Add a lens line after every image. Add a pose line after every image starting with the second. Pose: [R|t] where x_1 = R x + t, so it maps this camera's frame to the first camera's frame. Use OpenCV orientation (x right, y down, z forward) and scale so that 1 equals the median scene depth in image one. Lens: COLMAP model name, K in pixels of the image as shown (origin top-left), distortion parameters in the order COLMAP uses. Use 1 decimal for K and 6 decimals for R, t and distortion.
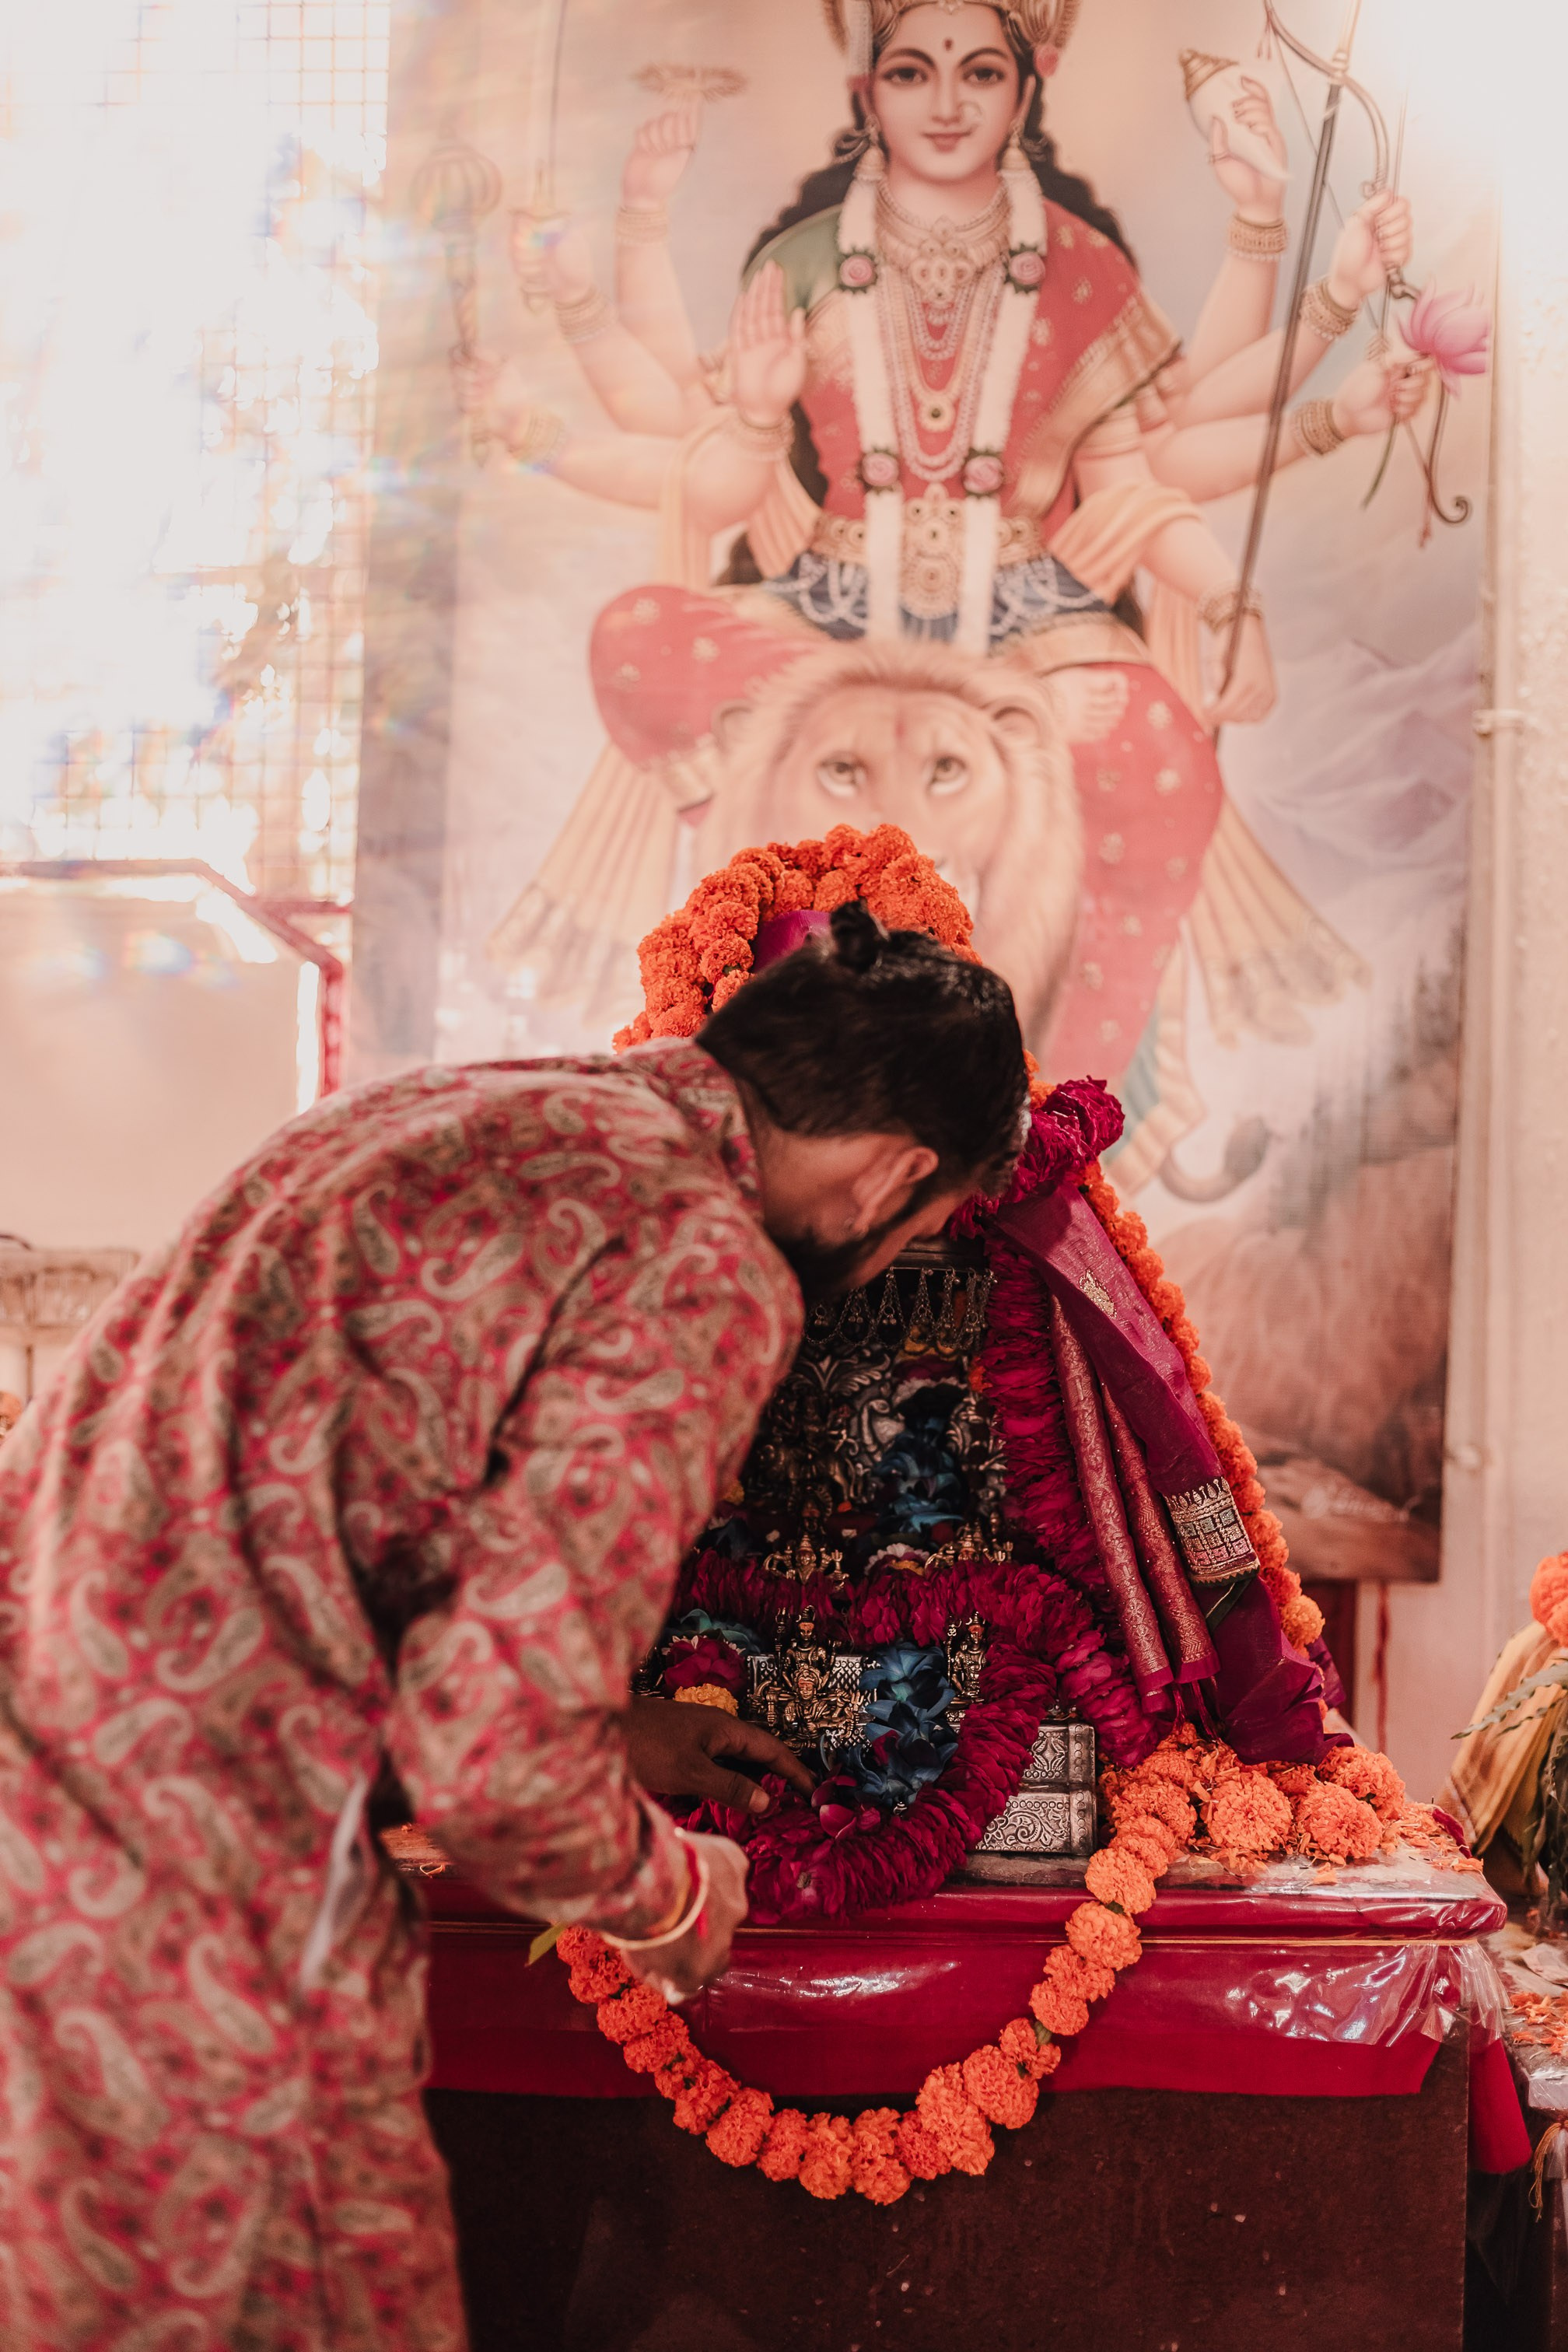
lens RADIAL K [[3559.8, 0, 751.8], [0, 3559.8, 1124.5], [0, 0, 1]] dist [0.004184, 0.000000]
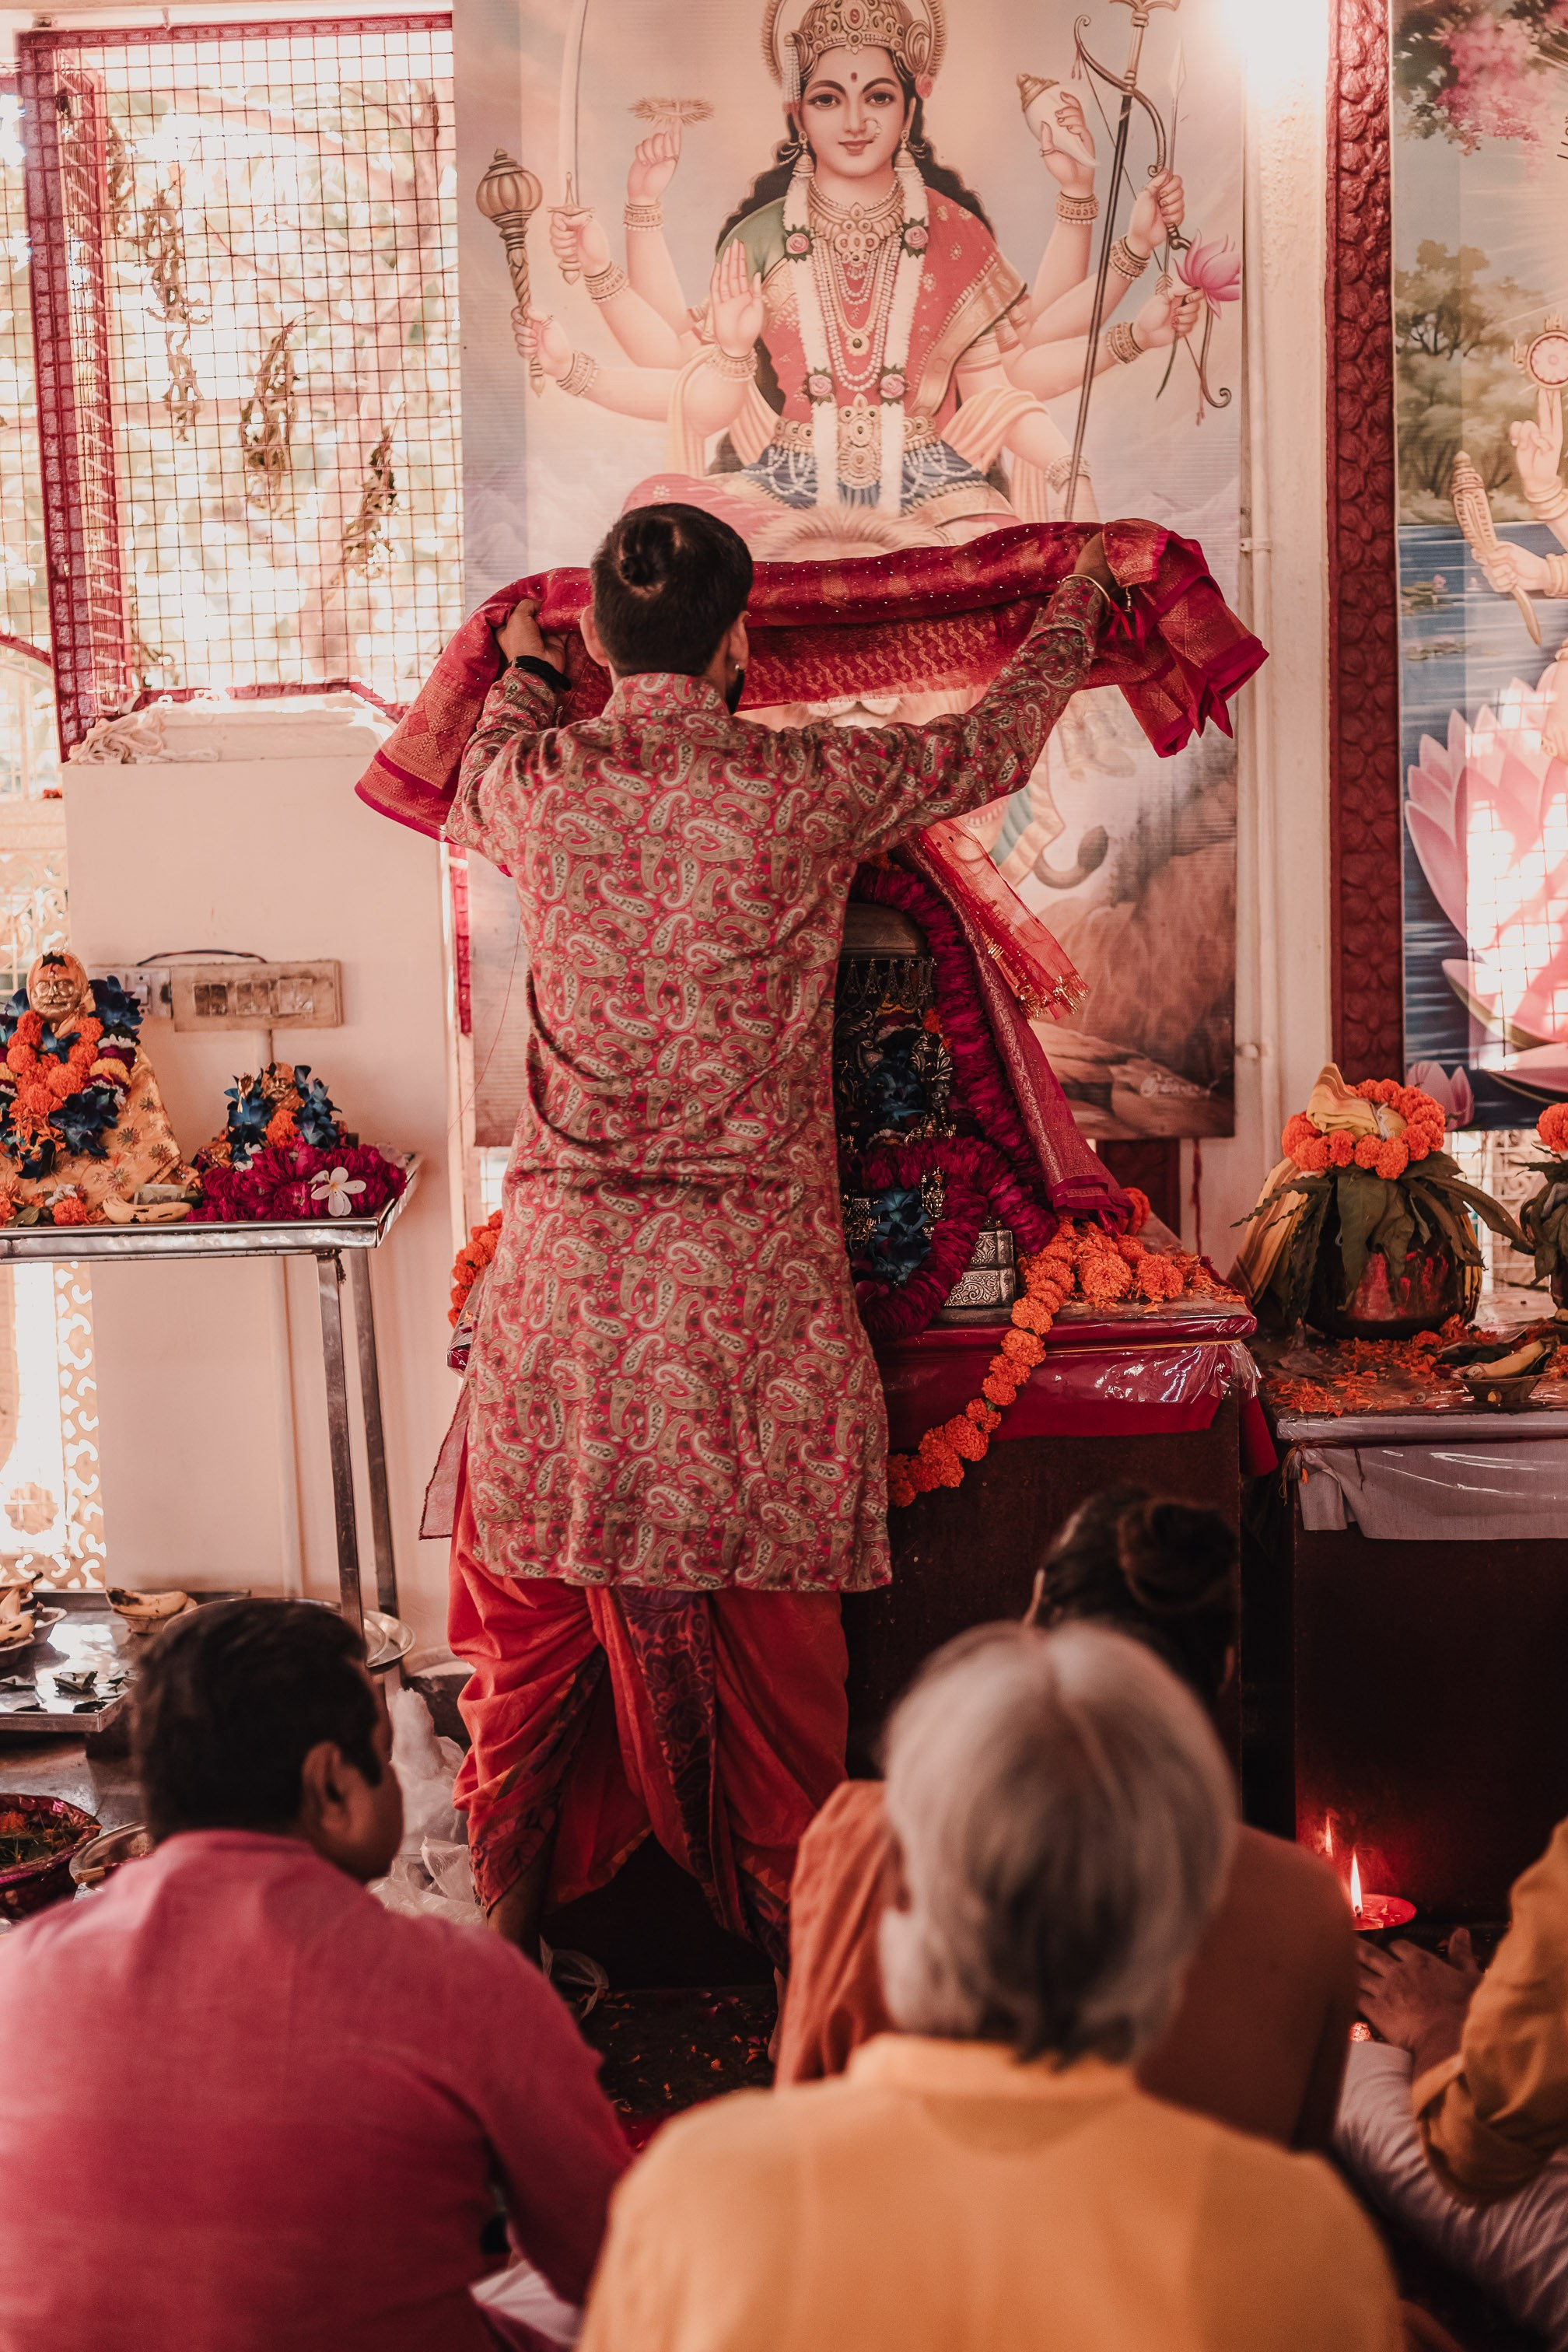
lens RADIAL K [[3559.8, 0, 719.4], [0, 3559.8, 1228.4], [0, 0, 1]] dist [0.004184, 0.000000]
pose [[0.998158, -0.056271, 0.022665, -0.056409], [0.052512, 0.988526, 0.141631, -0.054483], [-0.030374, -0.140180, 0.989660, -0.466377]]
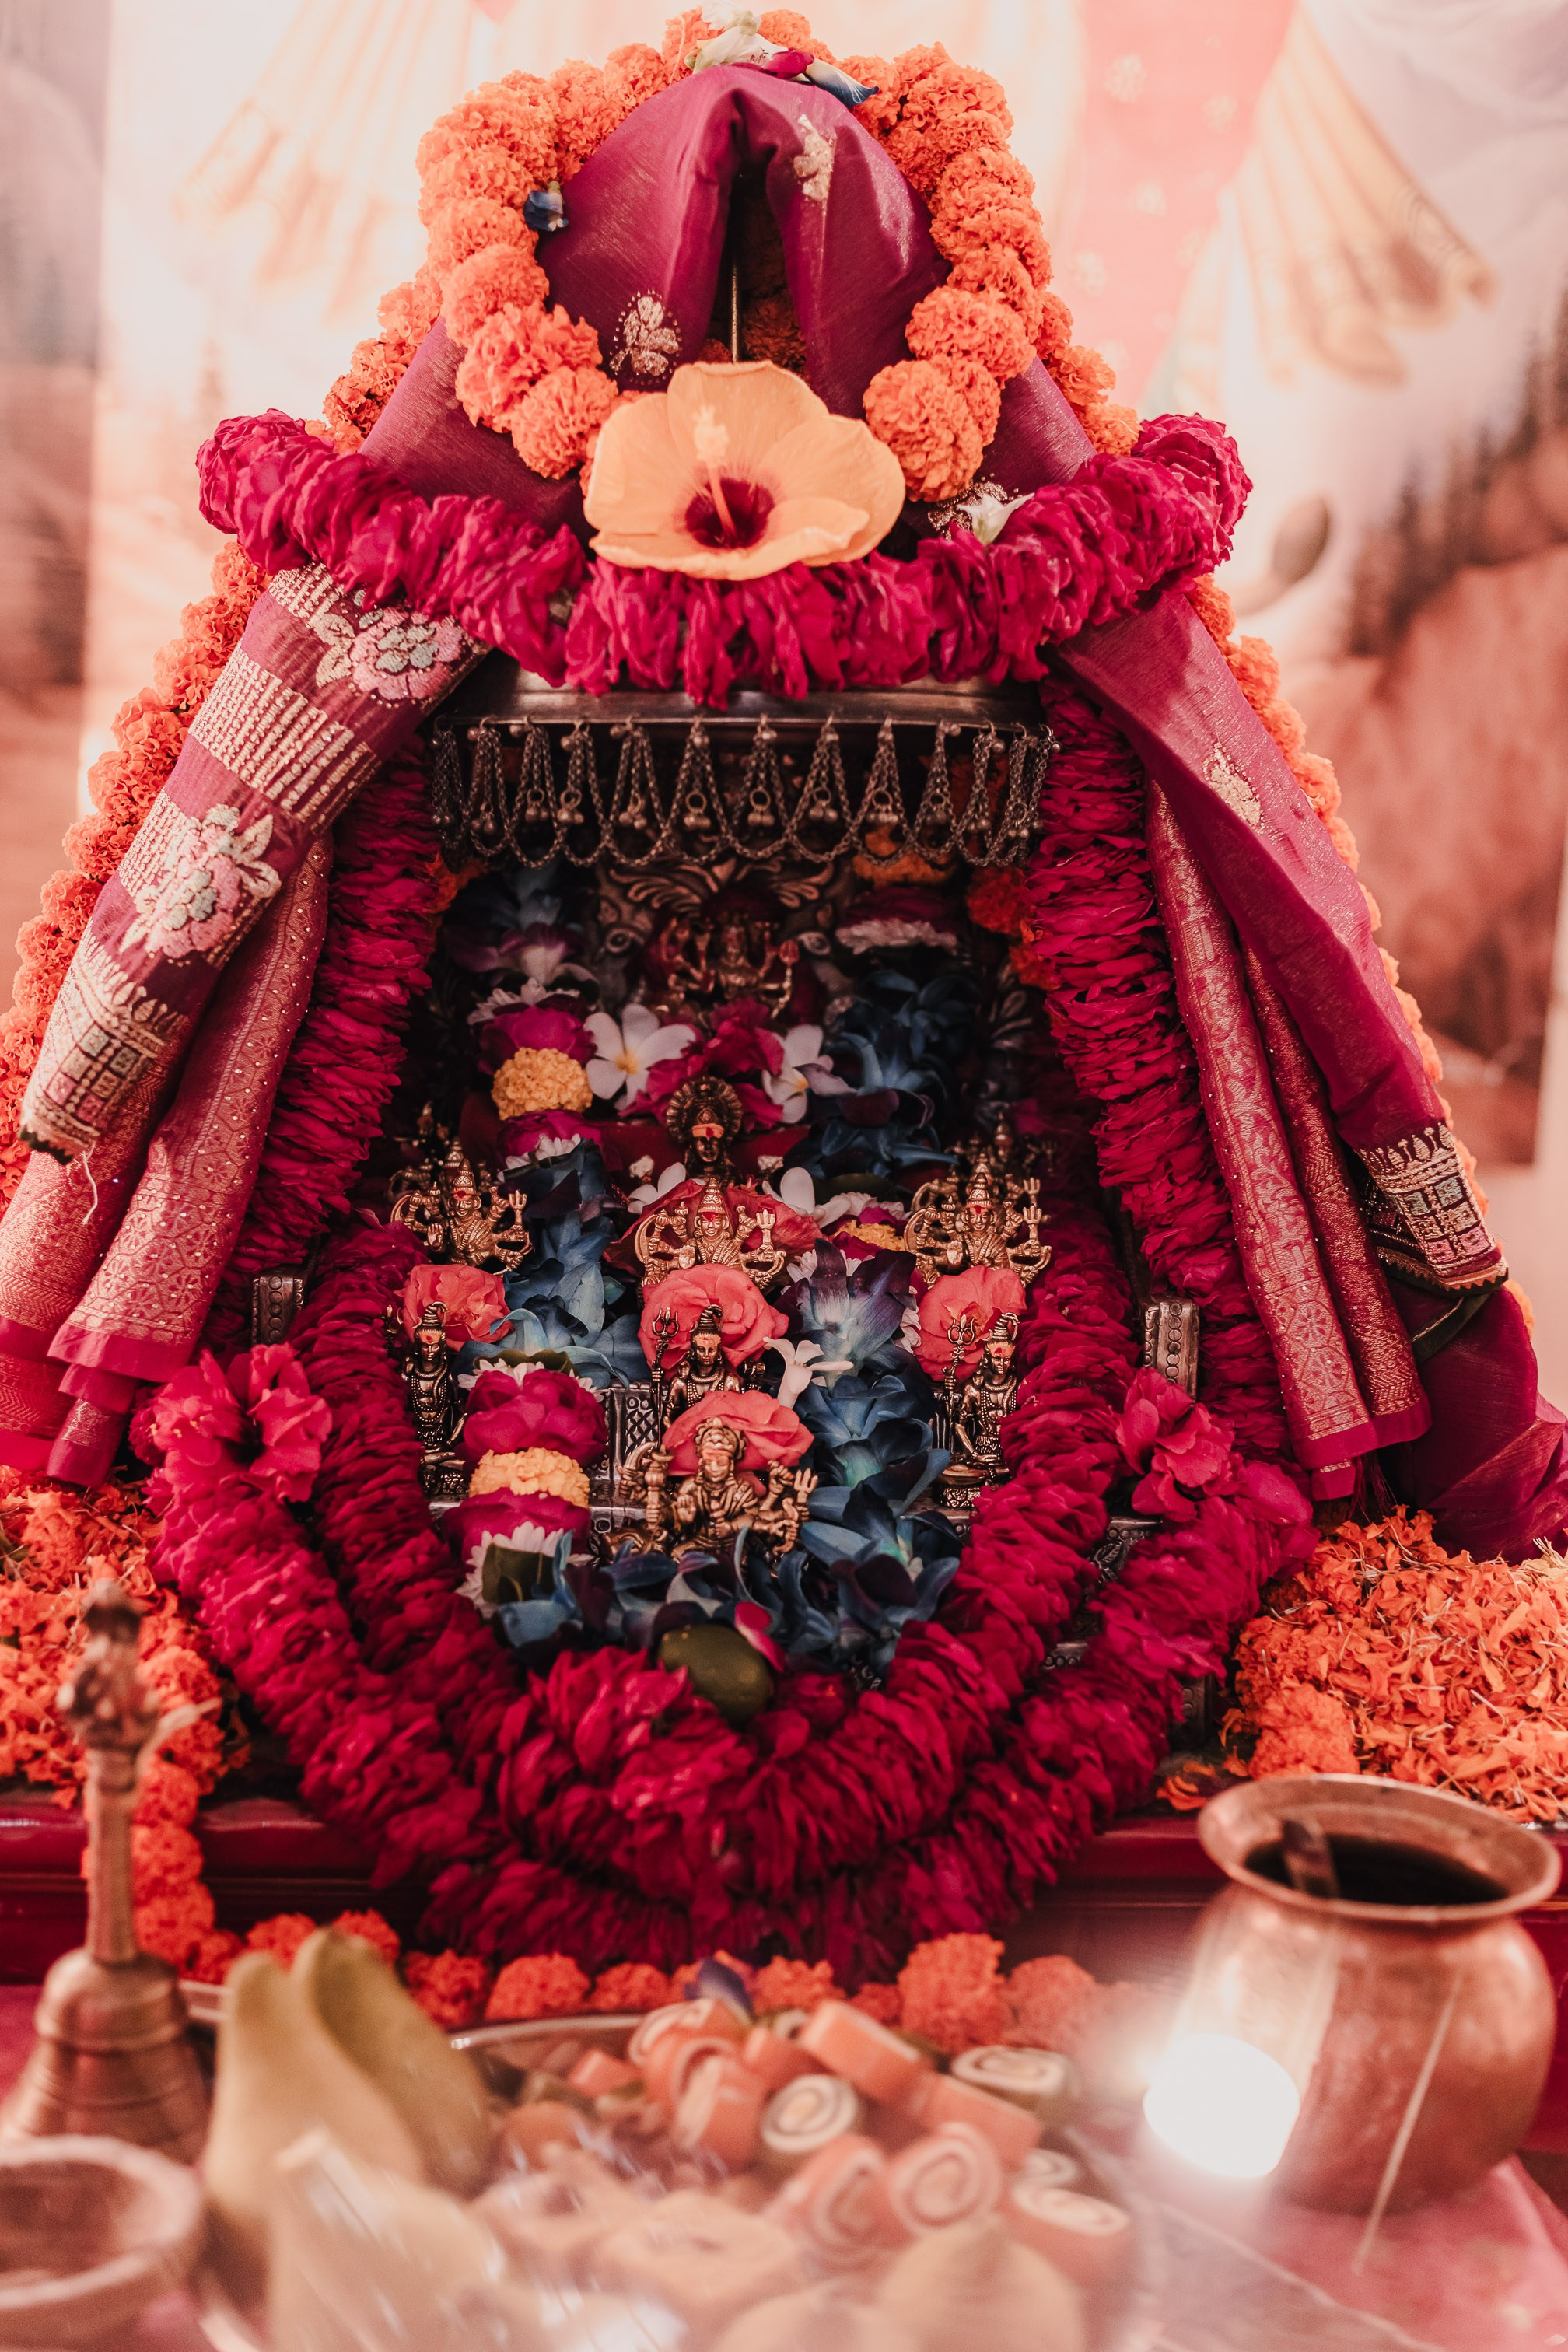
lens RADIAL K [[3559.8, 0, 827.0], [0, 3559.8, 1145.1], [0, 0, 1]] dist [0.004184, 0.000000]
pose [[0.995300, 0.011874, 0.096110, -0.016177], [-0.028216, 0.984950, 0.170521, 0.007031], [-0.092638, -0.172431, 0.980656, 0.316747]]
